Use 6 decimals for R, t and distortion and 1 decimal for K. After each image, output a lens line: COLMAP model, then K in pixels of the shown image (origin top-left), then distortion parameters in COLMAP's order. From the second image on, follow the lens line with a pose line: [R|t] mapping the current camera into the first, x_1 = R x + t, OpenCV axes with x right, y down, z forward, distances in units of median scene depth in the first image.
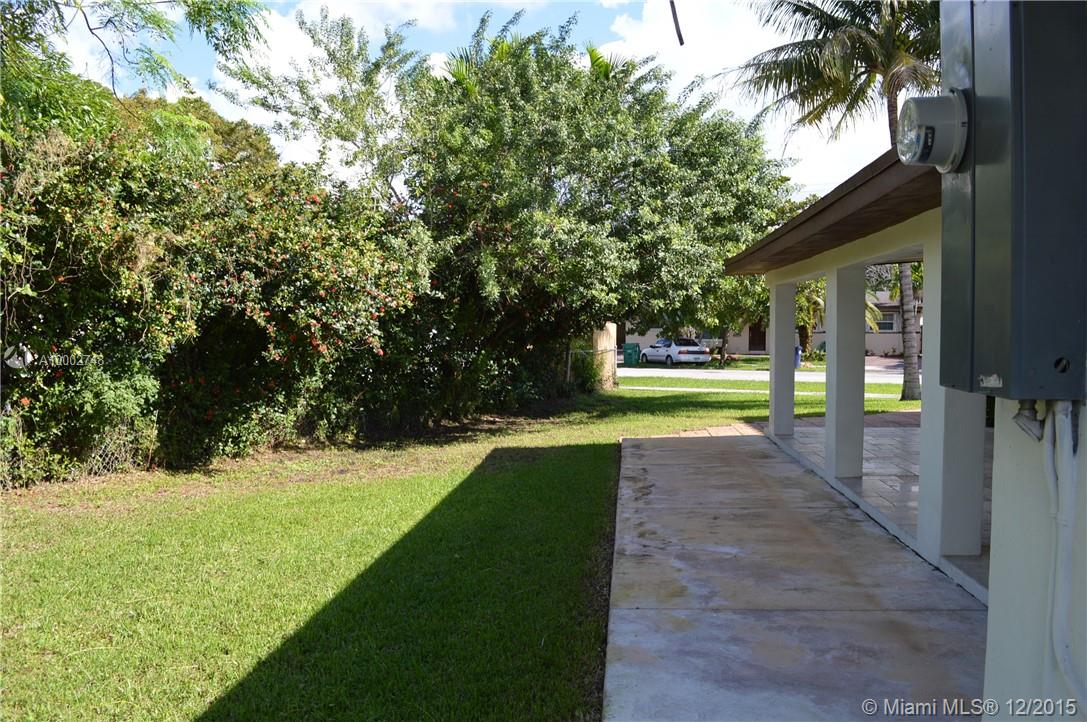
lens RADIAL K [[870.0, 0, 544.9], [0, 870.0, 361.5], [0, 0, 1]] dist [-0.082835, 0.012077]
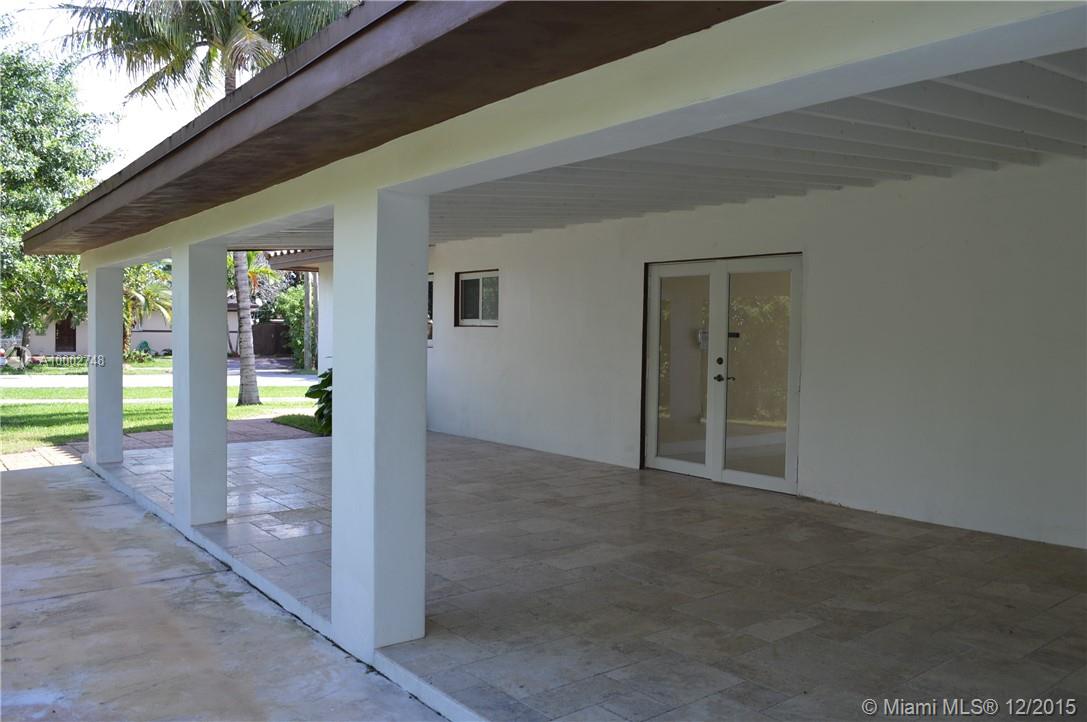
lens RADIAL K [[870.0, 0, 551.1], [0, 870.0, 365.0], [0, 0, 1]] dist [-0.082835, 0.012077]
pose [[0.723834, -0.015819, 0.689793, 0.039533], [0.012501, 0.999874, 0.009811, -0.005320], [-0.689861, 0.001522, 0.723940, 0.180240]]
